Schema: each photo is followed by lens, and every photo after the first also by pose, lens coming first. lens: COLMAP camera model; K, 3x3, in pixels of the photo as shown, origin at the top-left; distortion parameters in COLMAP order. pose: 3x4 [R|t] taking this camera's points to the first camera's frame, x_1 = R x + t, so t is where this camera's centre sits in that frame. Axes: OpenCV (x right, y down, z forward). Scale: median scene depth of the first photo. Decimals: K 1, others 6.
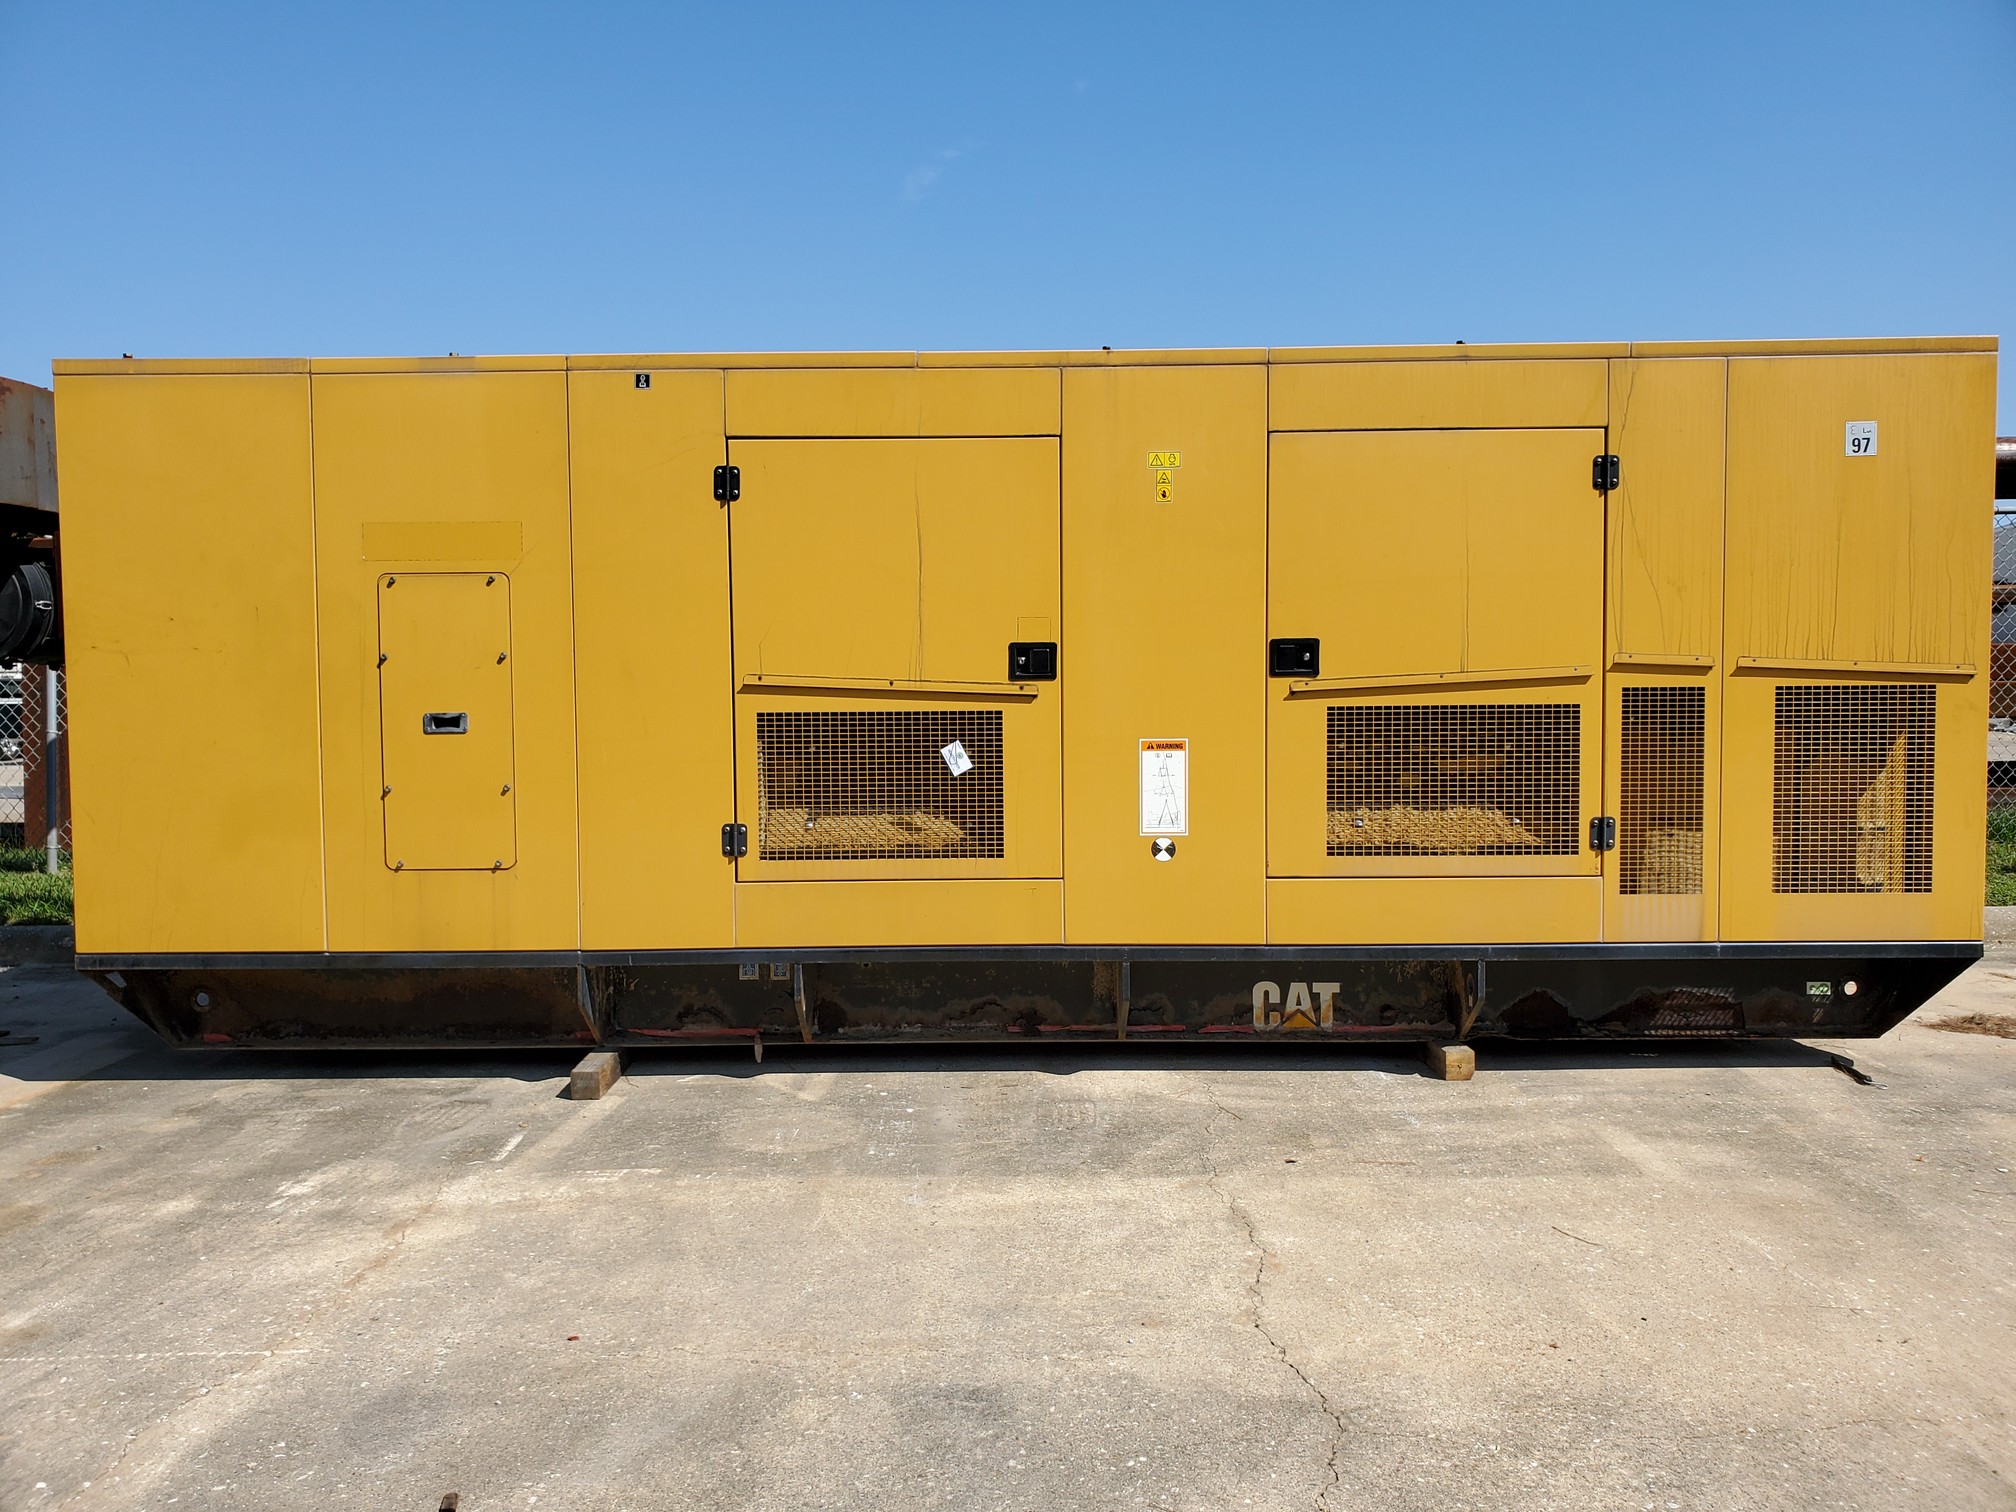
lens RADIAL K [[1562.6, 0, 1008.0], [0, 1562.6, 756.0], [0, 0, 1]] dist [-0.006154, -0.008149]
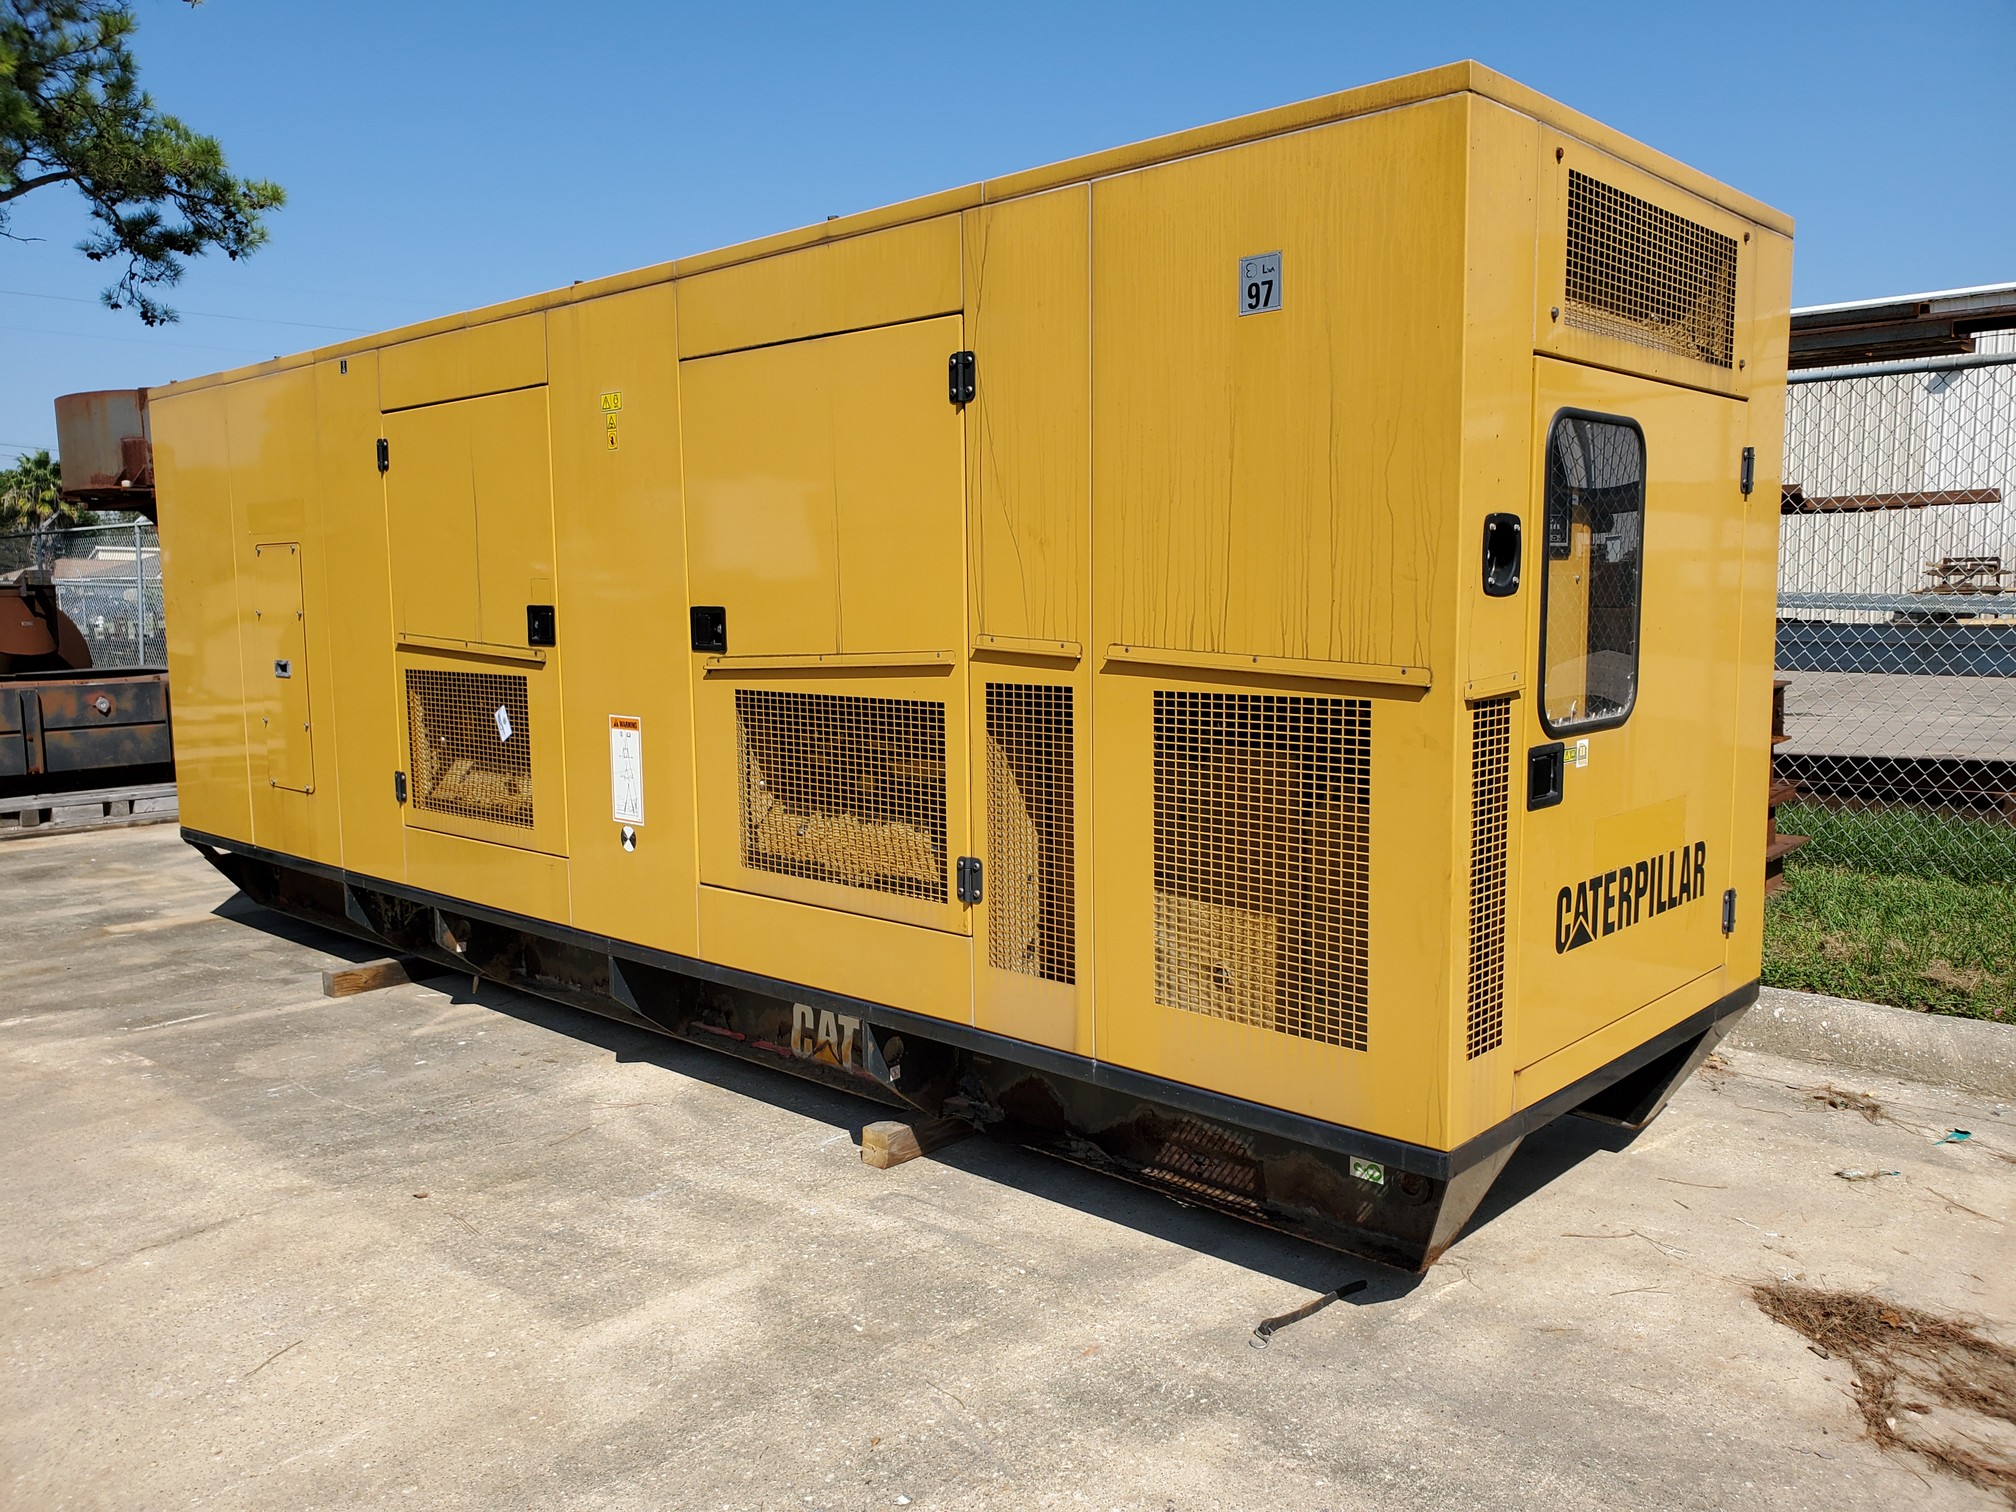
lens RADIAL K [[1569.0, 0, 1008.0], [0, 1569.0, 756.0], [0, 0, 1]] dist [0.069924, -0.190167]
pose [[0.748930, 0.074286, -0.658472, 0.877348], [-0.026688, 0.996272, 0.082040, -0.069507], [0.662112, -0.043869, 0.748120, 0.470145]]
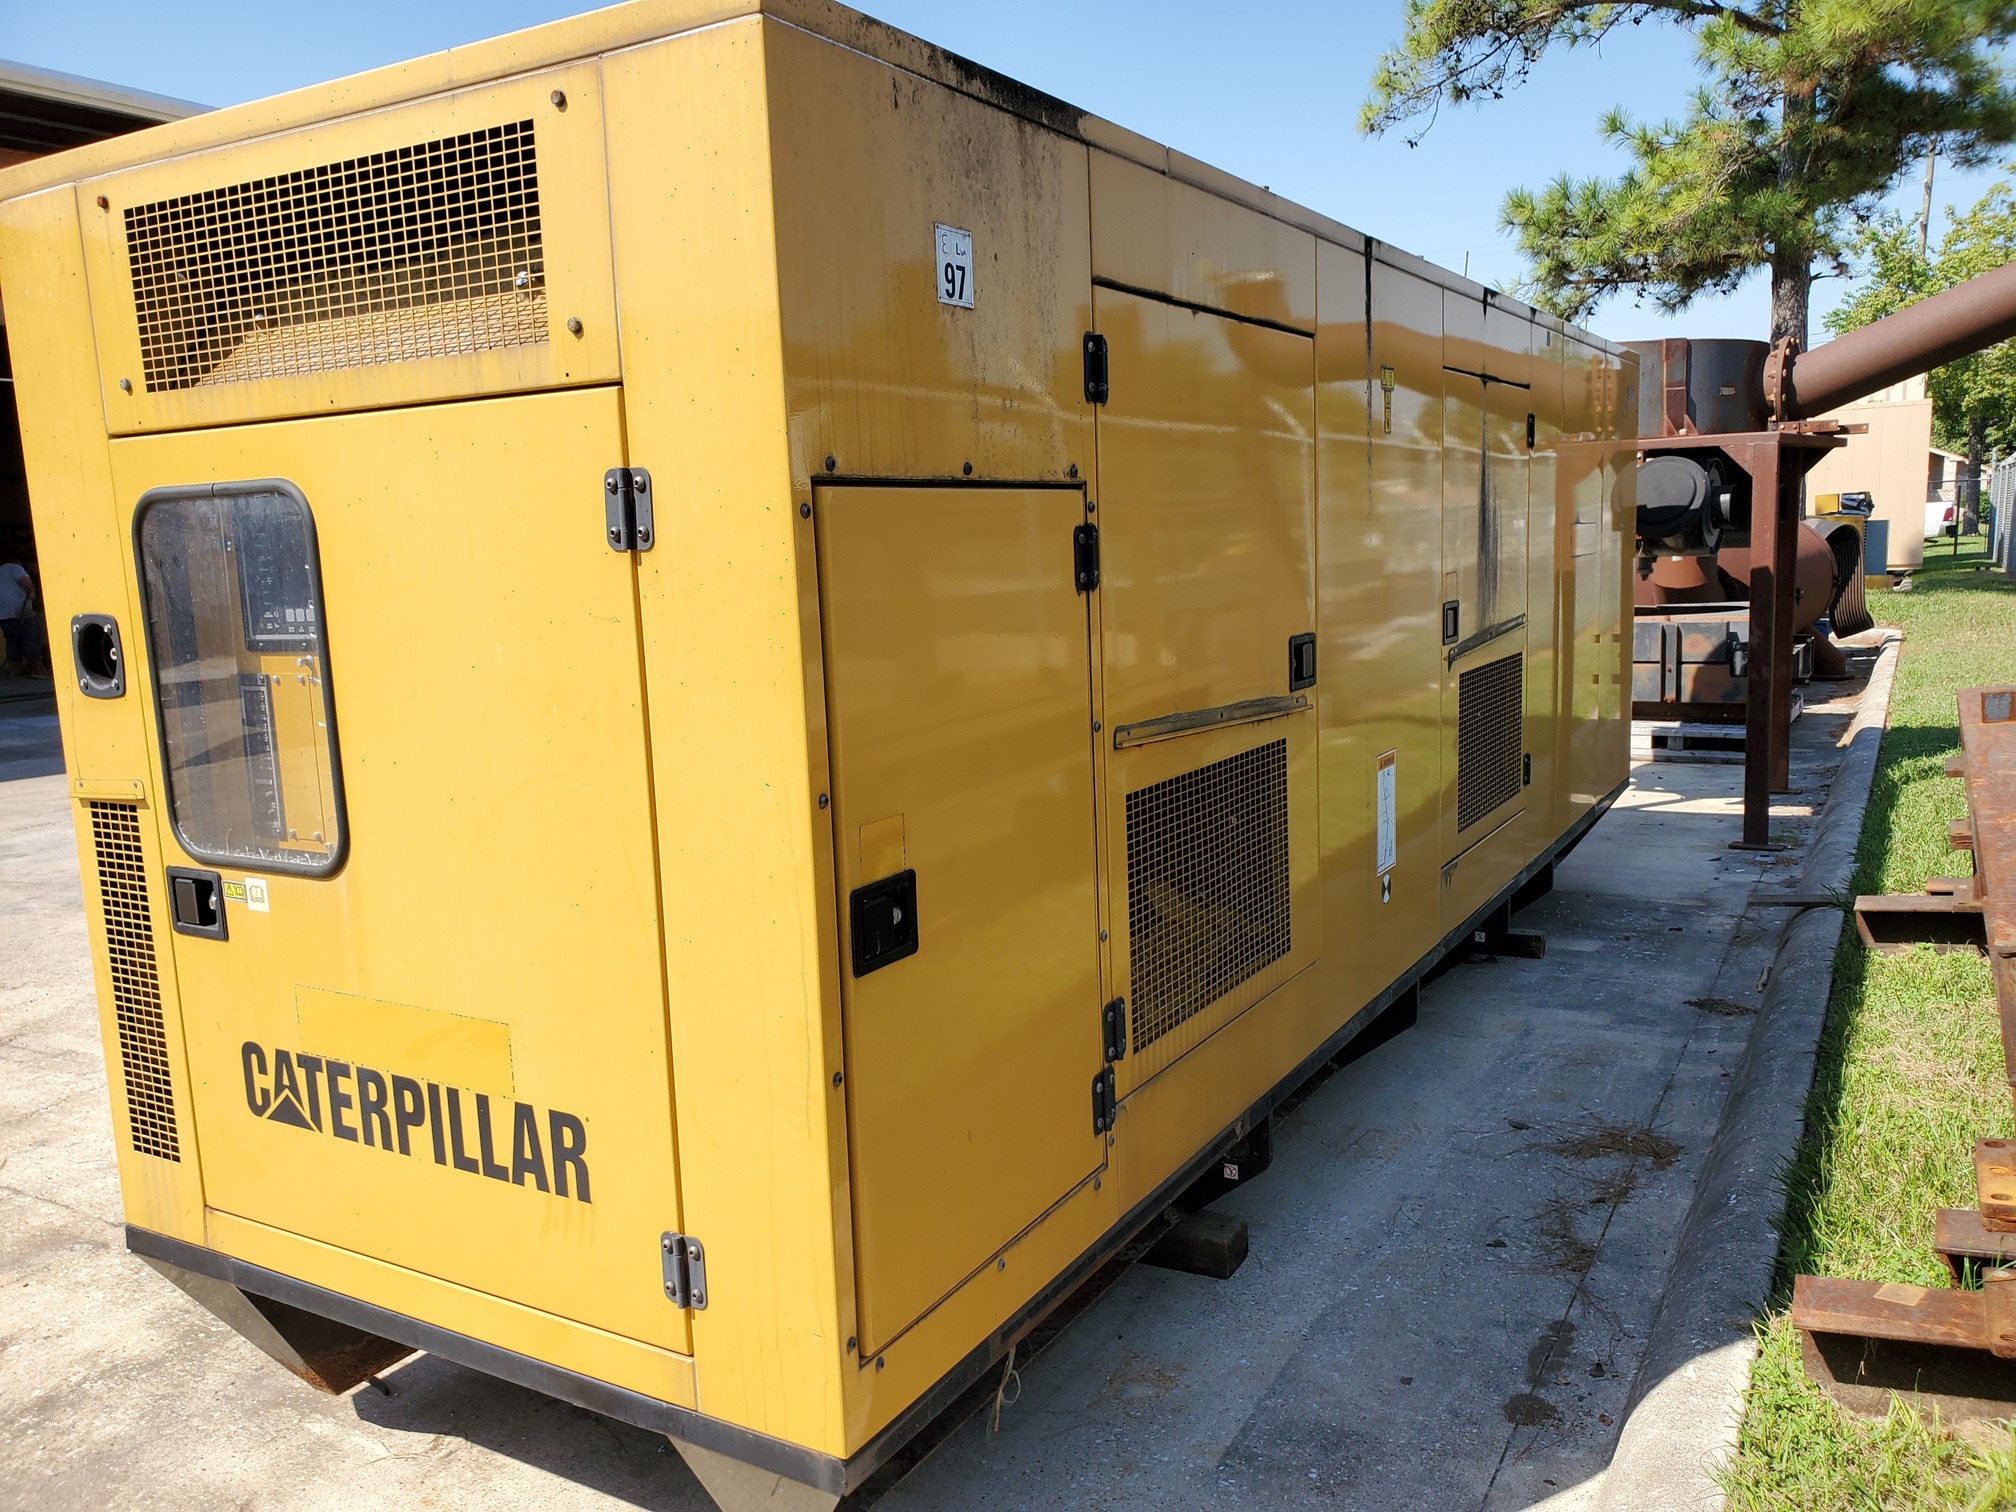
lens RADIAL K [[1574.7, 0, 1005.3], [0, 1574.7, 785.1], [0, 0, 1]] dist [0.008127, 0.005968]
pose [[-0.483286, 0.159343, -0.860840, 0.958336], [-0.003097, 0.982979, 0.183690, -0.157199], [0.875457, 0.091441, -0.474566, 1.551235]]
